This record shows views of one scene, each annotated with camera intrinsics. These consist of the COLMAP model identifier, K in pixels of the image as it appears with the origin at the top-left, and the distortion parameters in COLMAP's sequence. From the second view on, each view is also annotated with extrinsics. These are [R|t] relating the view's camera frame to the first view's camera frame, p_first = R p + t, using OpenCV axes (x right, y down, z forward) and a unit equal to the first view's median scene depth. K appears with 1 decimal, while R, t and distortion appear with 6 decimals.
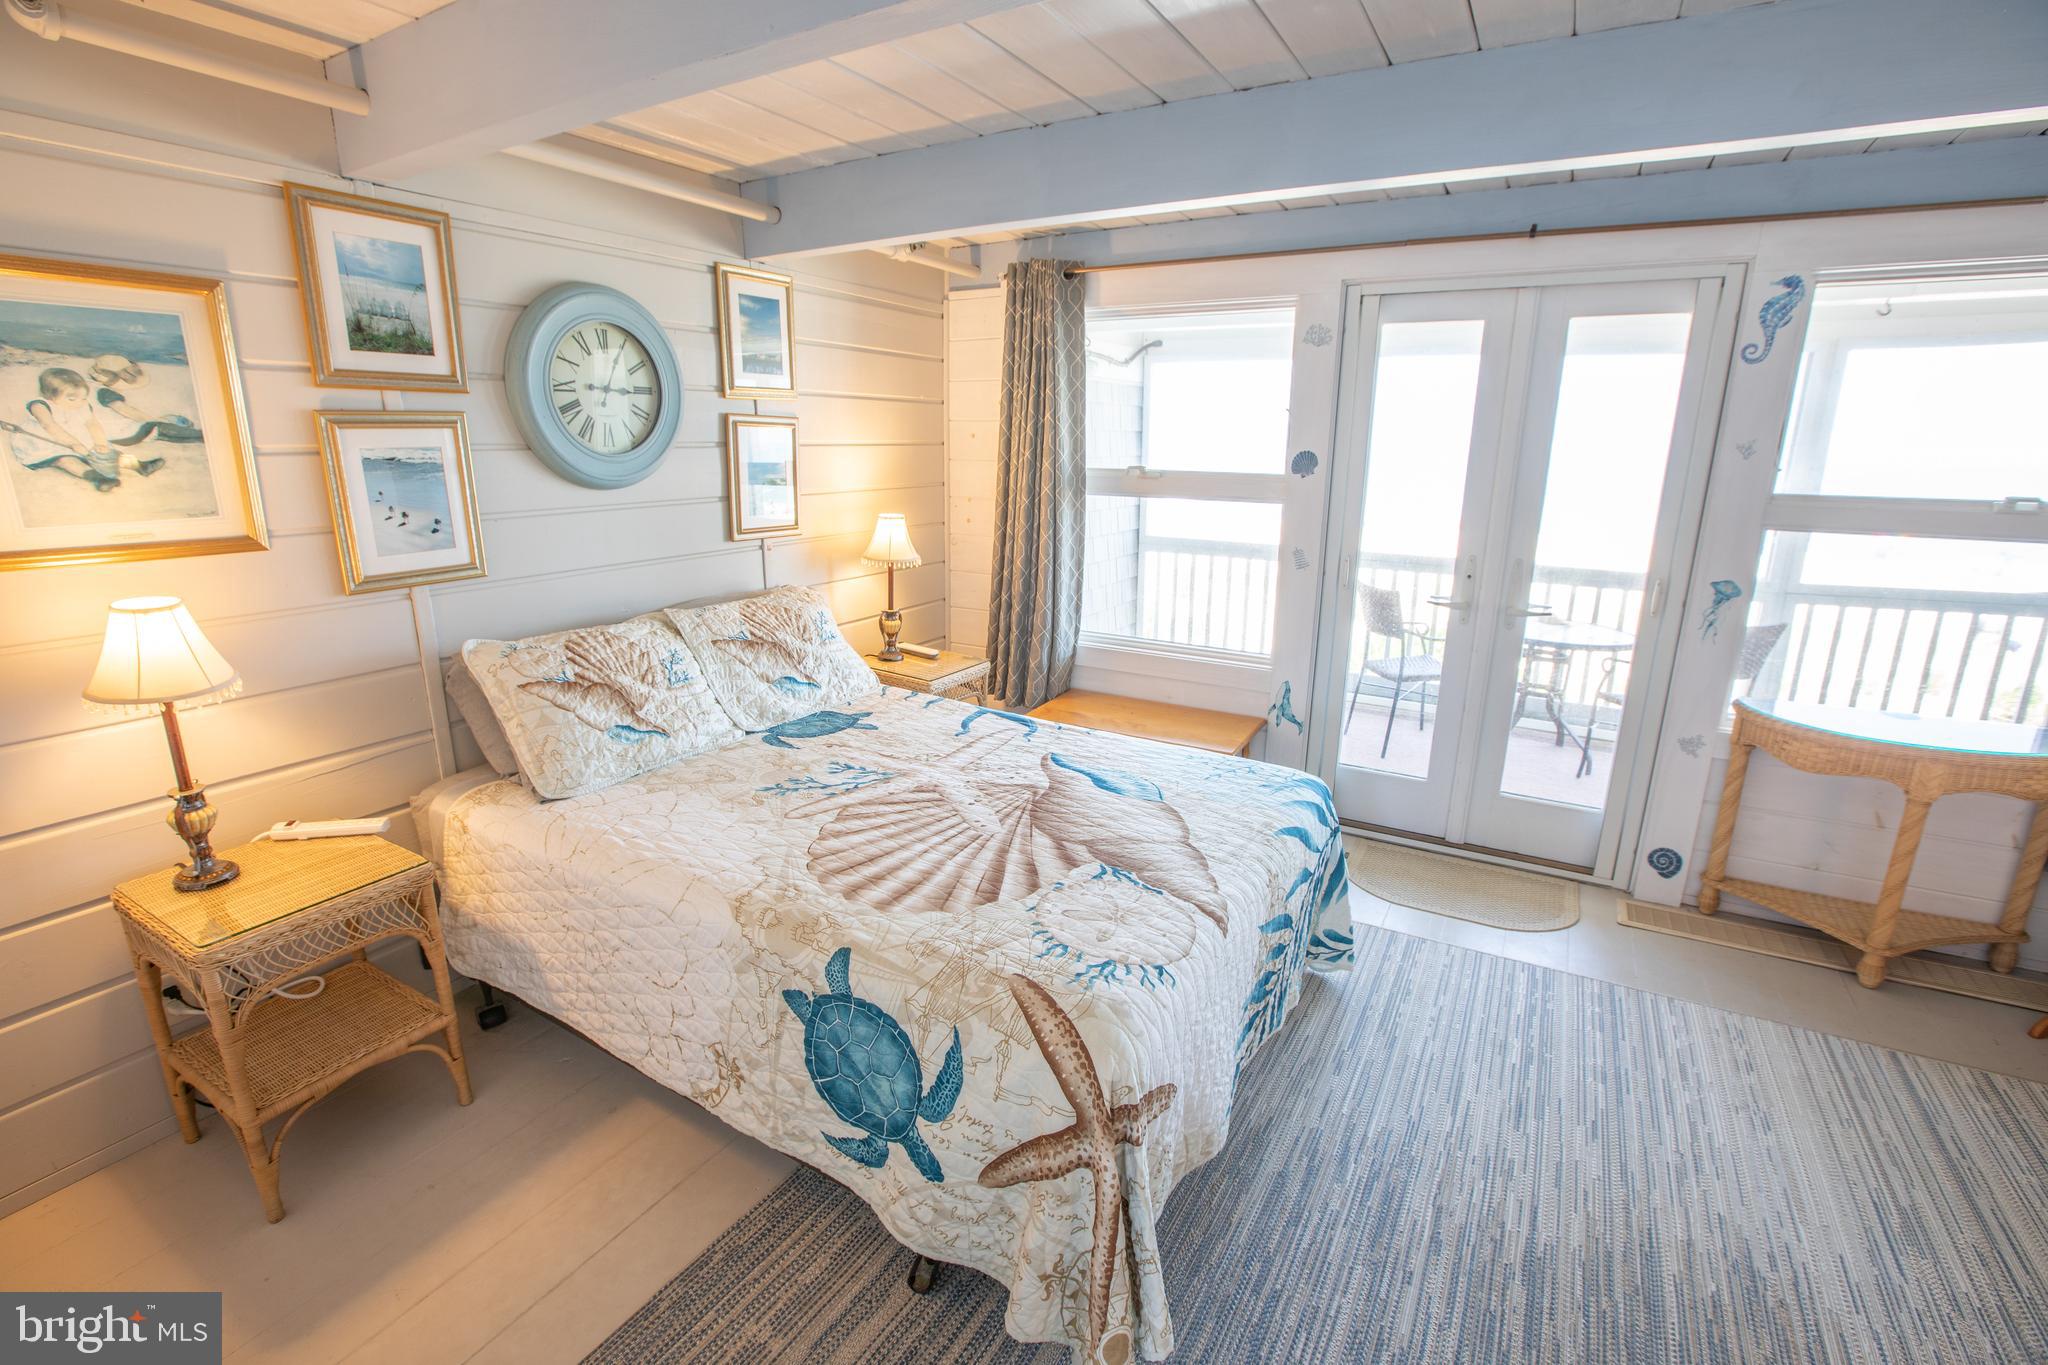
lens RADIAL K [[921.9, 0, 1014.0], [0, 921.9, 684.2], [0, 0, 1]] dist [-0.062930, 0.024924]
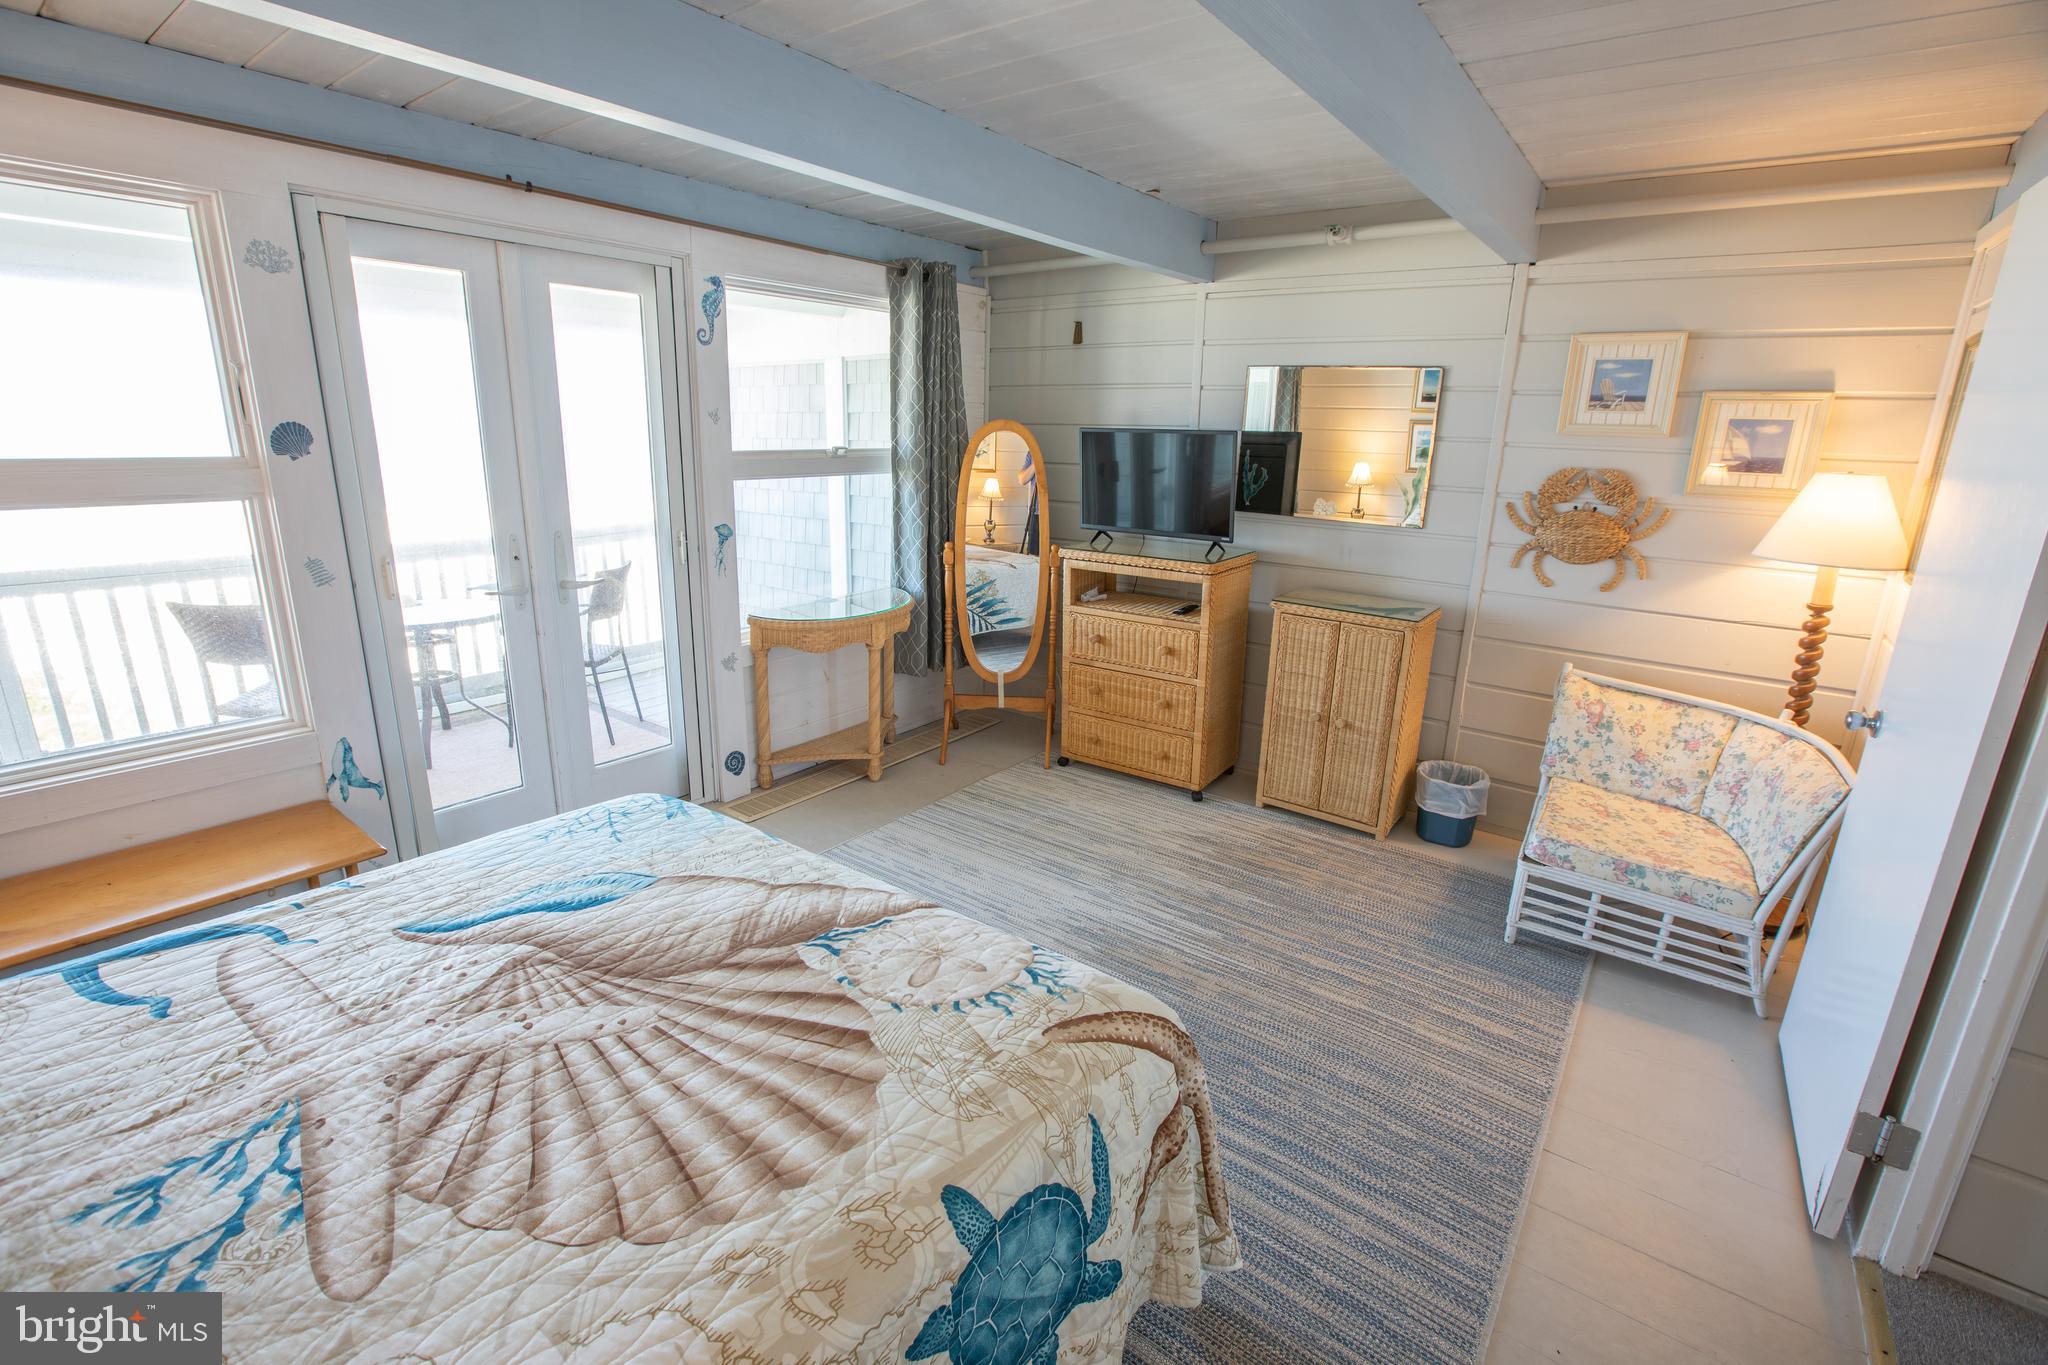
lens RADIAL K [[921.9, 0, 1014.0], [0, 921.9, 684.2], [0, 0, 1]] dist [-0.062930, 0.024924]
pose [[0.119121, -0.271494, 0.955040, -0.481121], [0.235567, 0.942152, 0.238449, -0.136144], [-0.964530, 0.196571, 0.176185, 0.526047]]
